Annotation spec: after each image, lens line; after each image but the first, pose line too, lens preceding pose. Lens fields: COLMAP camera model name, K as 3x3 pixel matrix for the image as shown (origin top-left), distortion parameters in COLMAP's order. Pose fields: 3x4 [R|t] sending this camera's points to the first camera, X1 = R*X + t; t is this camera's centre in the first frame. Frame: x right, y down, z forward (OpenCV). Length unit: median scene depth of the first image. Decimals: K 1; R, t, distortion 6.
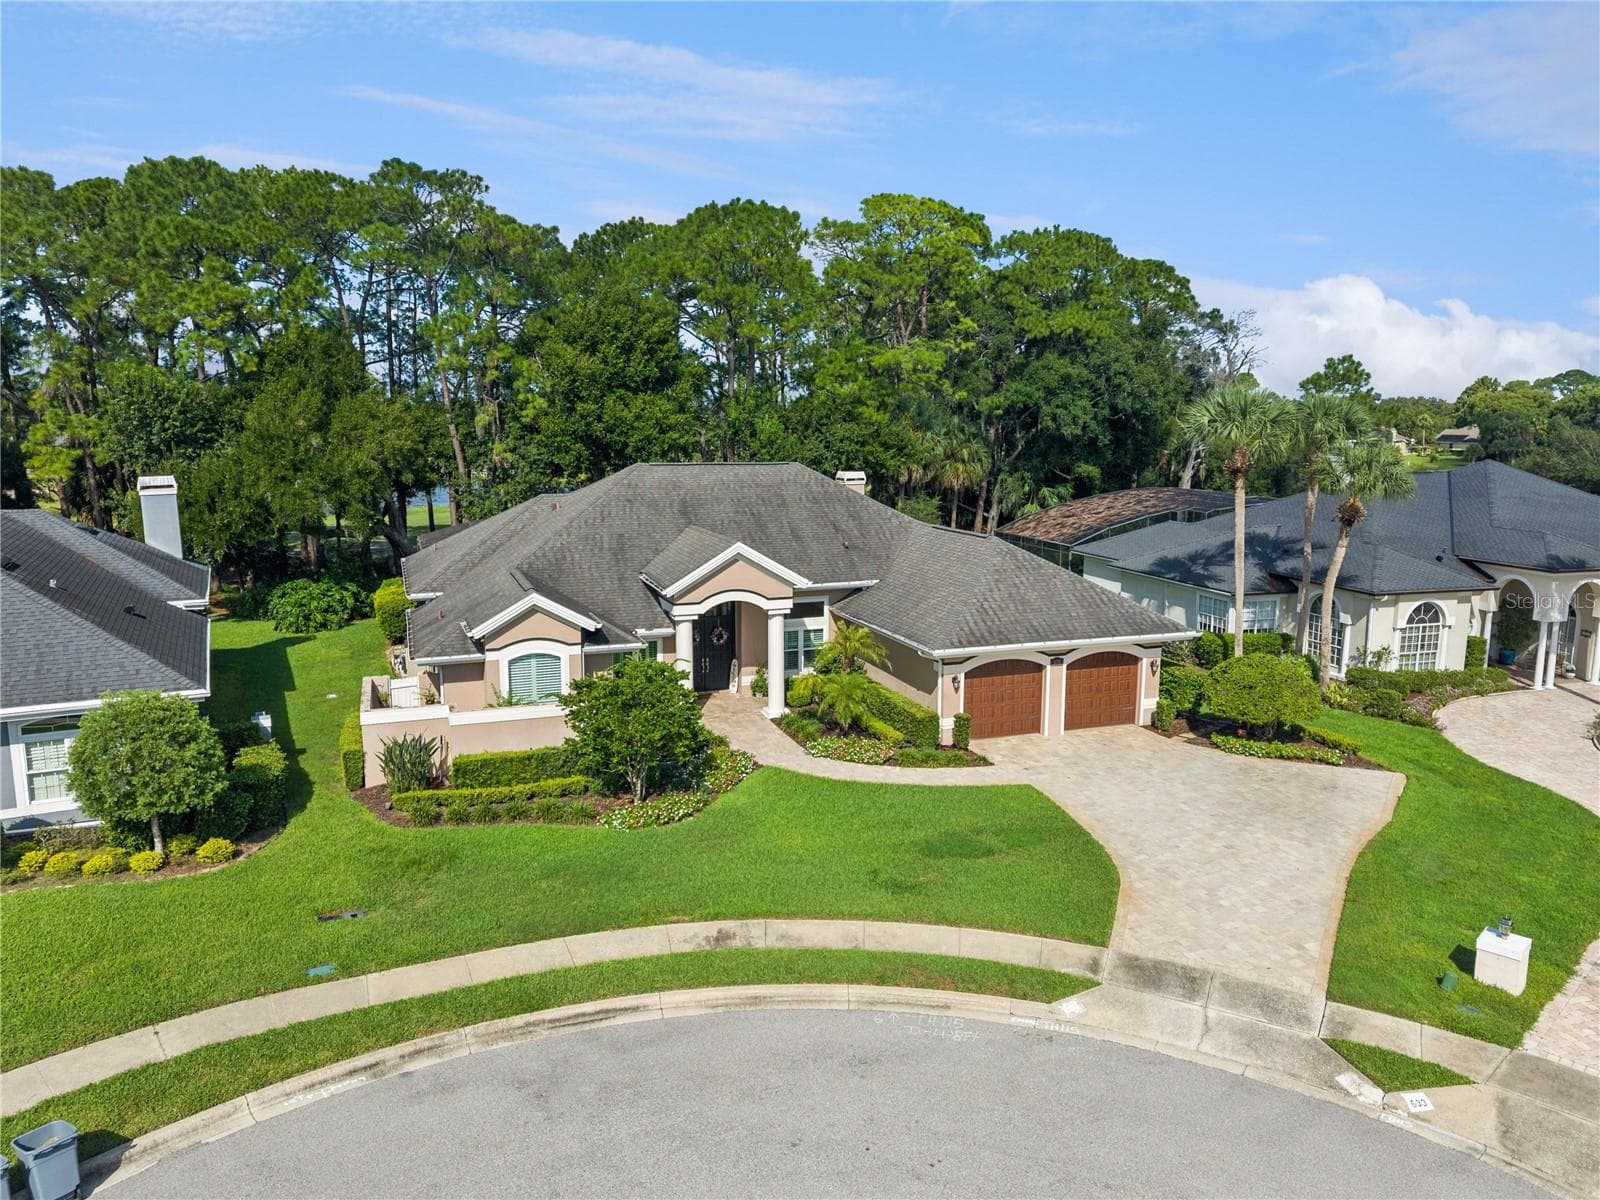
lens RADIAL K [[1079.5, 0, 804.2], [0, 1079.5, 598.0], [0, 0, 1]] dist [0.011233, -0.009588]
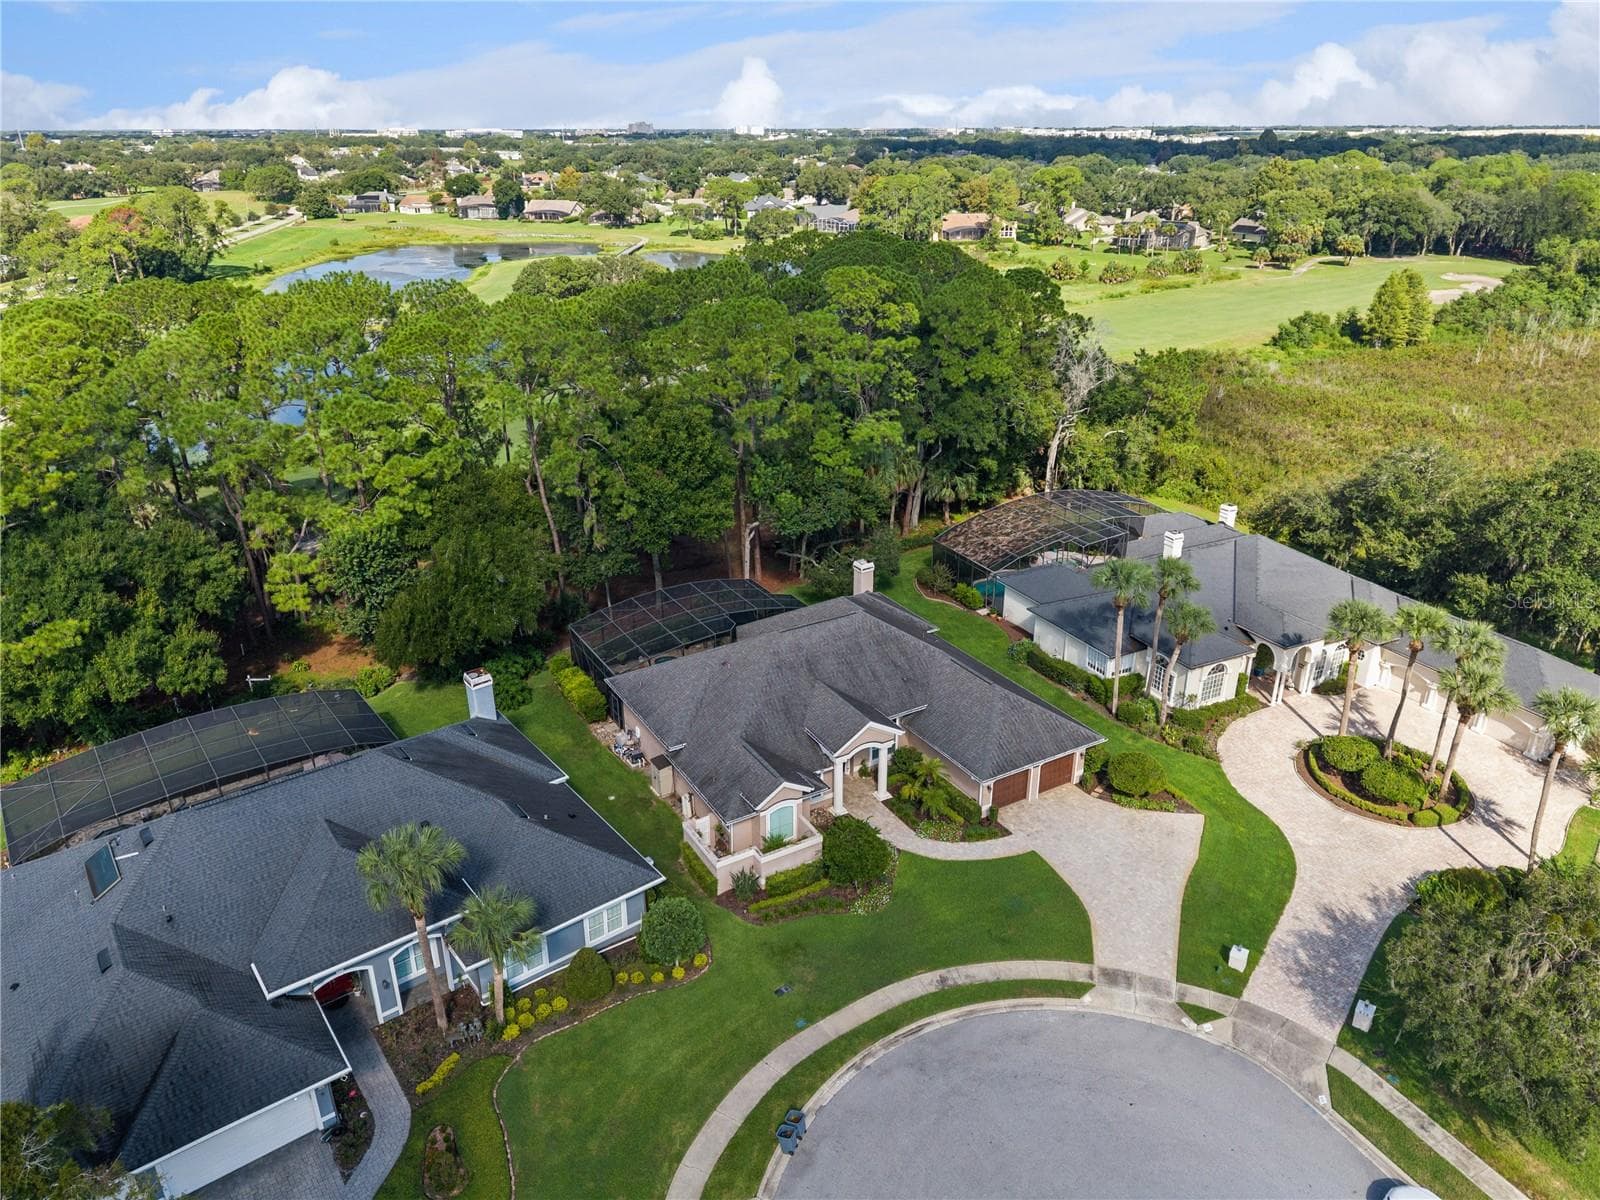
lens RADIAL K [[1079.5, 0, 804.2], [0, 1079.5, 598.0], [0, 0, 1]] dist [0.011233, -0.009588]
pose [[0.984902, -0.077684, 0.154702, -0.420048], [0.037276, 0.967864, 0.248694, -0.686504], [-0.169051, -0.239173, 0.956148, -0.645179]]
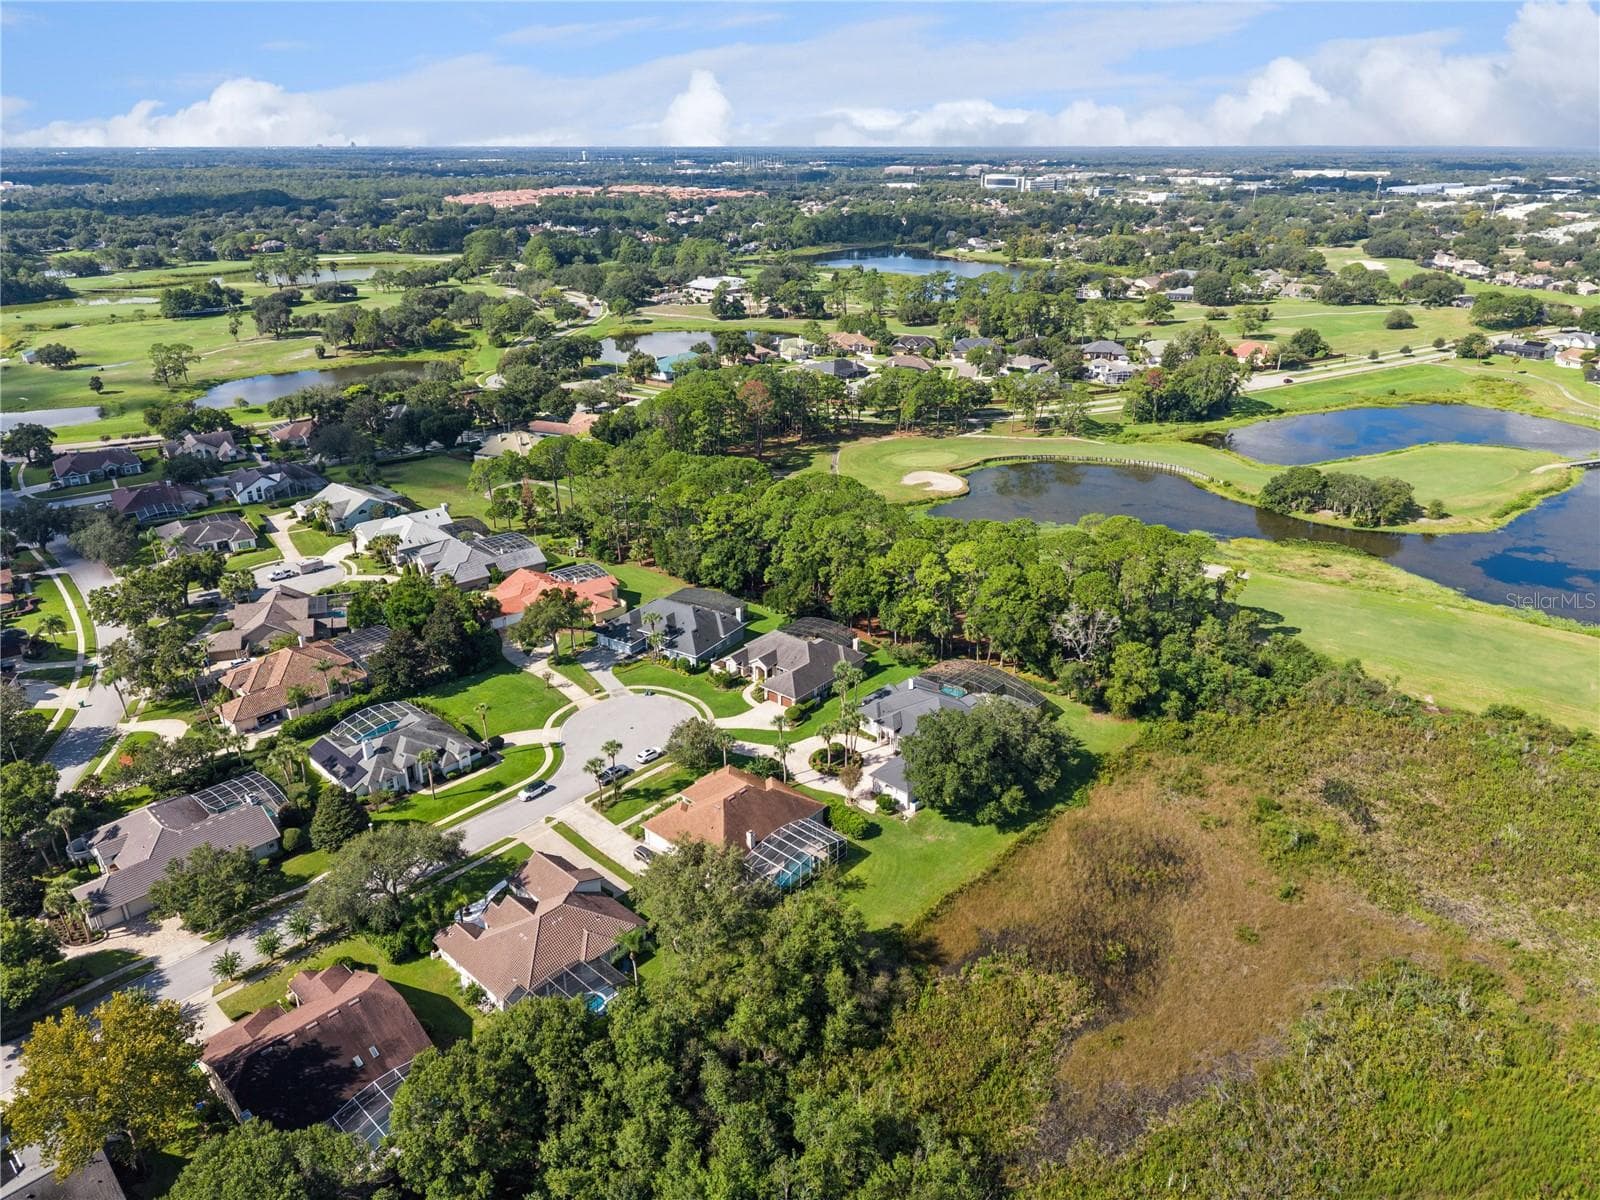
lens RADIAL K [[1103.9, 0, 794.9], [0, 1103.9, 571.1], [0, 0, 1]] dist [0.081807, -0.131153]
pose [[0.488223, 0.306081, -0.817284, 5.203591], [-0.128927, 0.951500, 0.279330, -2.381625], [0.863143, -0.031005, 0.504006, -2.100235]]
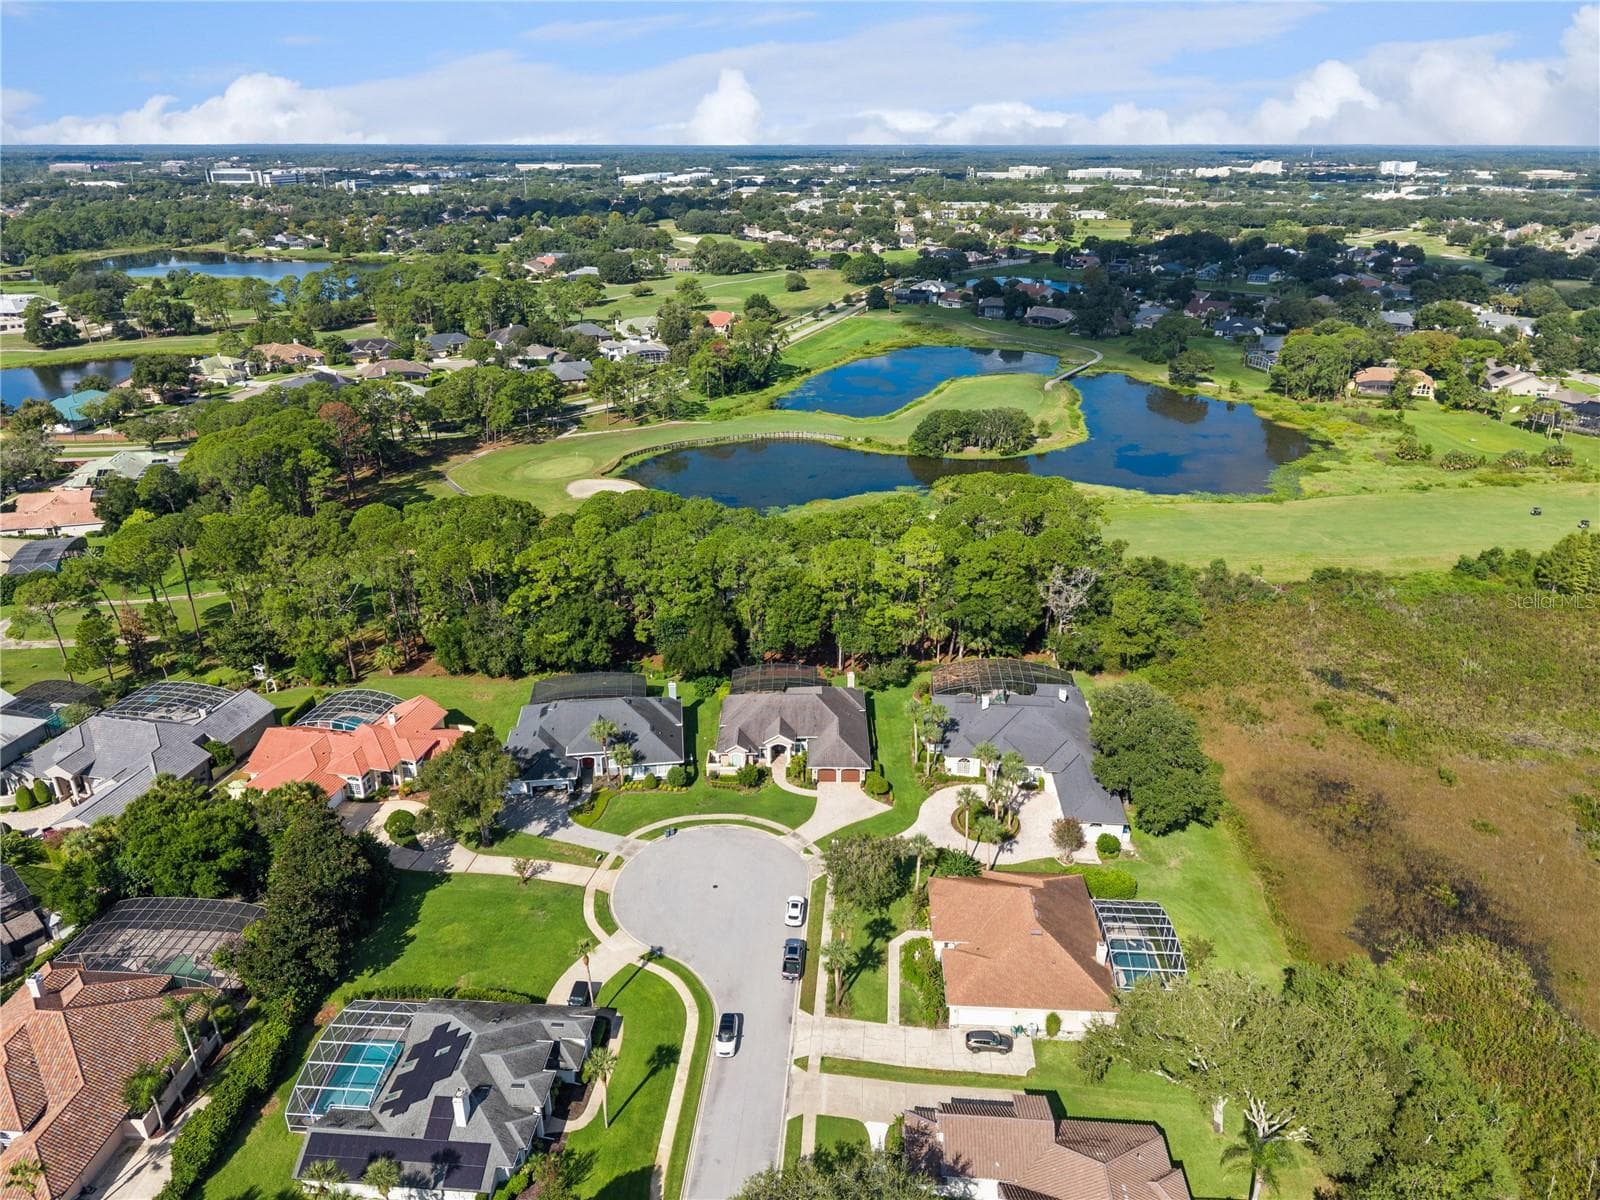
lens RADIAL K [[1103.9, 0, 794.9], [0, 1103.9, 571.1], [0, 0, 1]] dist [0.081807, -0.131153]
pose [[0.928613, 0.124958, -0.349376, 1.611485], [-0.048706, 0.974491, 0.219080, -1.815015], [0.367839, -0.186424, 0.911011, -3.295765]]
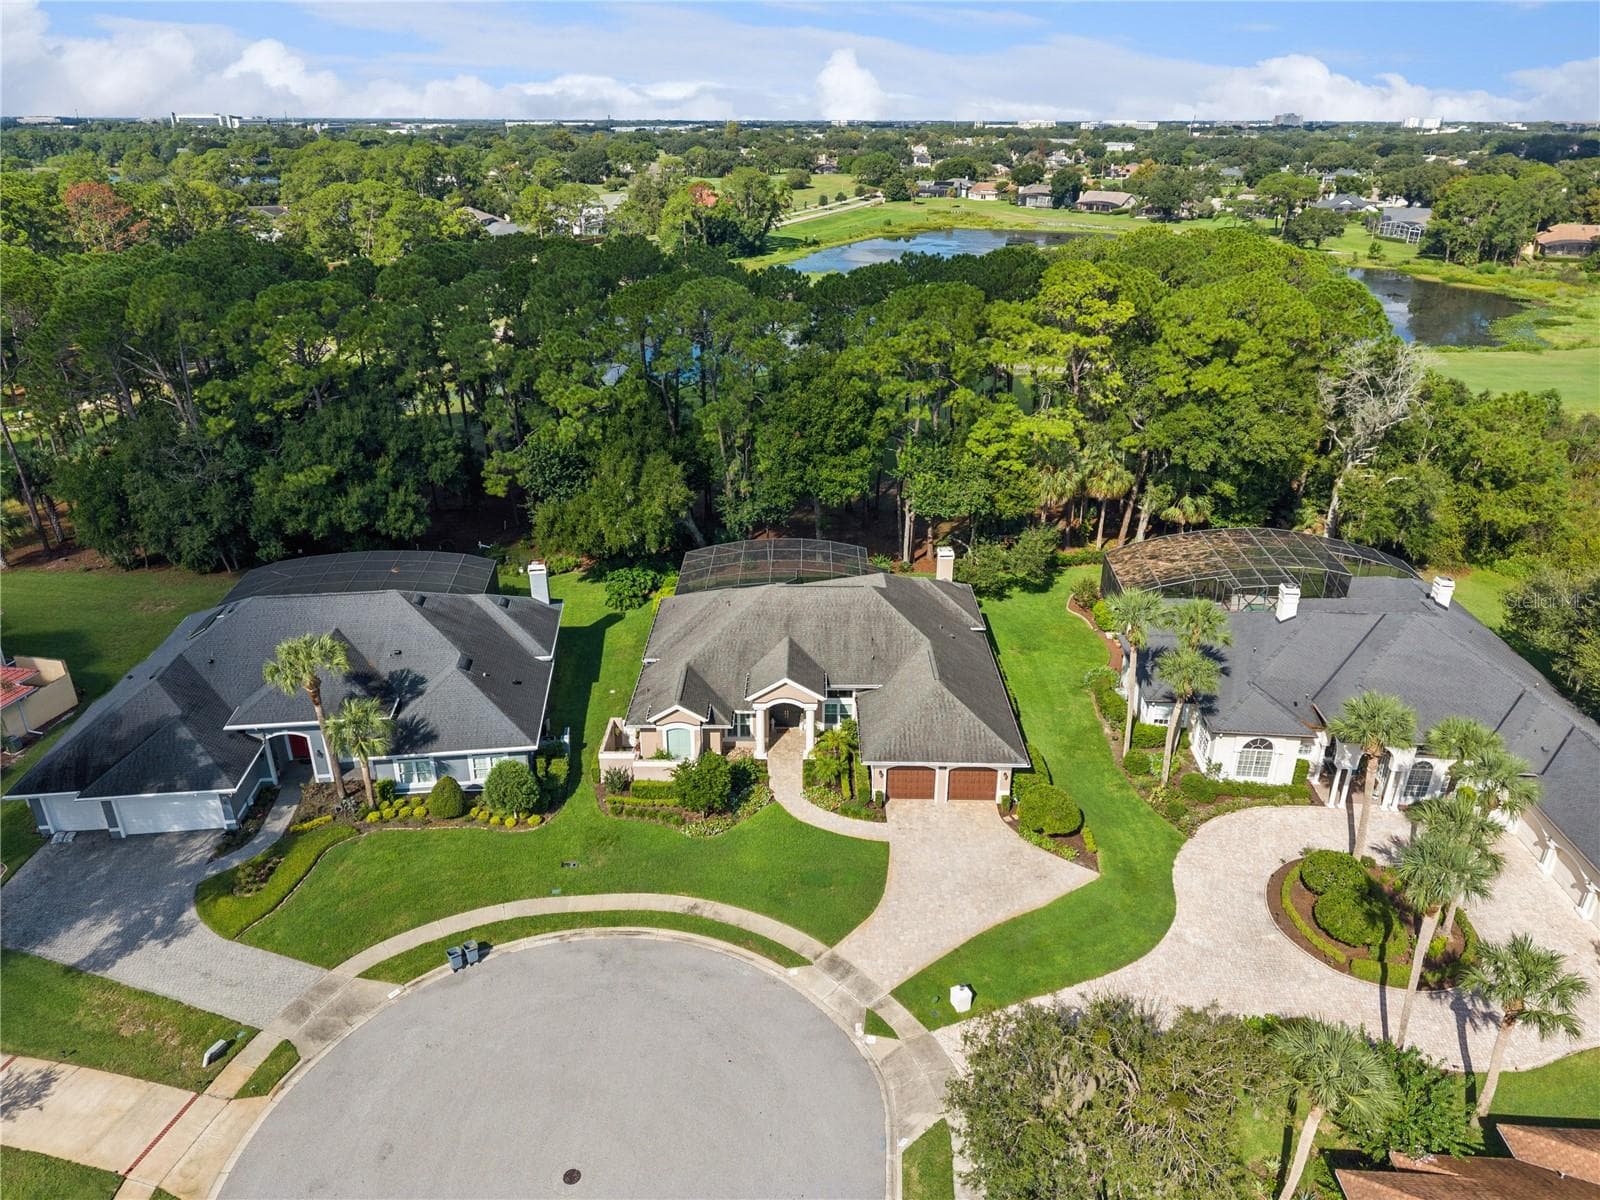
lens RADIAL K [[1079.5, 0, 804.2], [0, 1079.5, 598.0], [0, 0, 1]] dist [0.011233, -0.009588]
pose [[0.931954, 0.142069, -0.333585, 0.565136], [-0.054283, 0.964339, 0.259044, -0.661784], [0.358491, -0.223309, 0.906431, -0.663502]]
